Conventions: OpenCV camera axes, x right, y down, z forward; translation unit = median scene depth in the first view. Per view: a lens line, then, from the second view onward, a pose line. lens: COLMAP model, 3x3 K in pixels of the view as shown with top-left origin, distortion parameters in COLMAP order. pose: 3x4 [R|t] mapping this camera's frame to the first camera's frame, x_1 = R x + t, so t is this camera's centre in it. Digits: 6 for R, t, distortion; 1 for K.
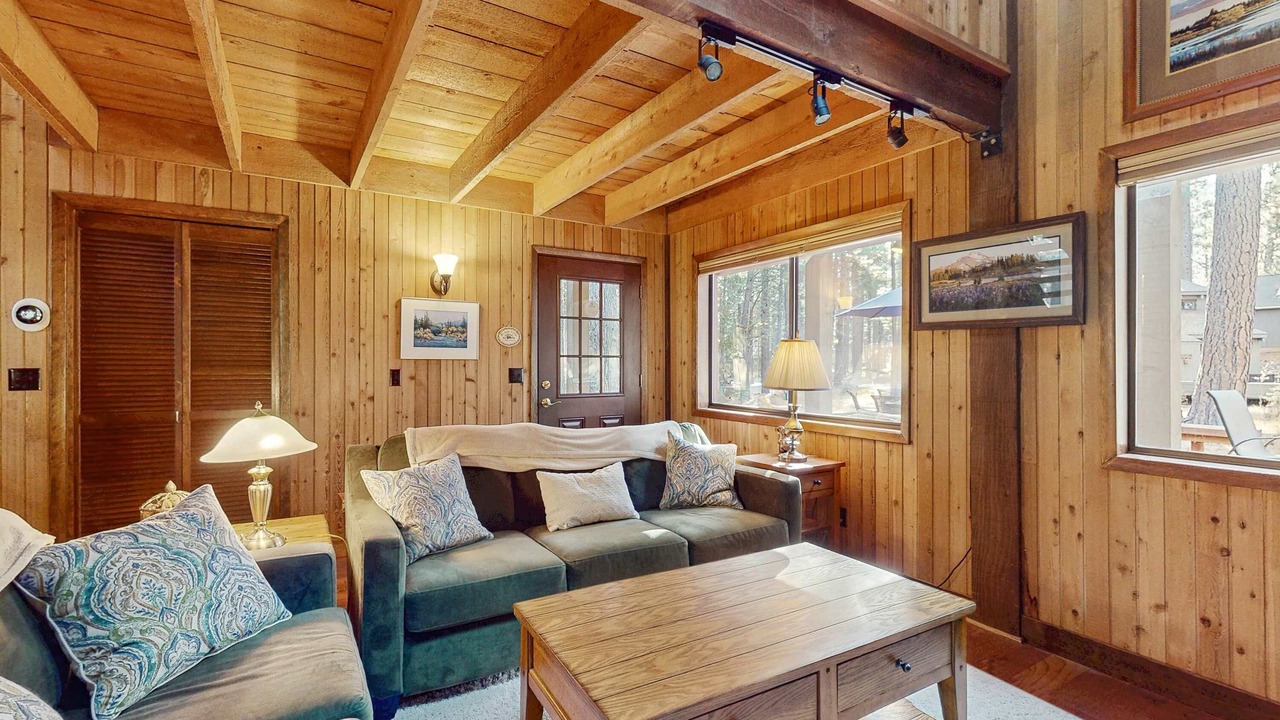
lens RADIAL K [[567.4, 0, 633.2], [0, 567.4, 357.0], [0, 0, 1]] dist [0.002498, 0.000518]
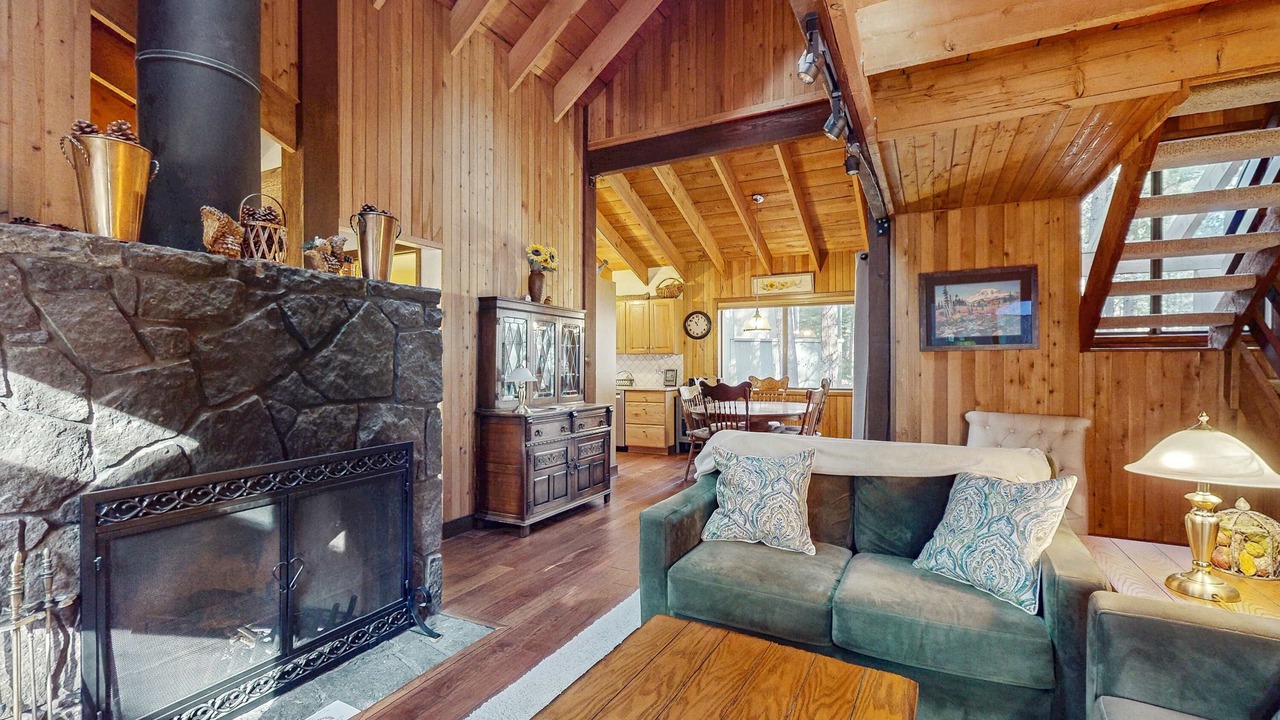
lens RADIAL K [[567.4, 0, 635.6], [0, 567.4, 360.8], [0, 0, 1]] dist [0.002498, 0.000518]
pose [[-0.853269, -0.006448, -0.521431, 0.578751], [-0.006269, 0.999978, -0.002106, 0.014115], [0.521433, 0.001472, -0.853291, 1.641114]]
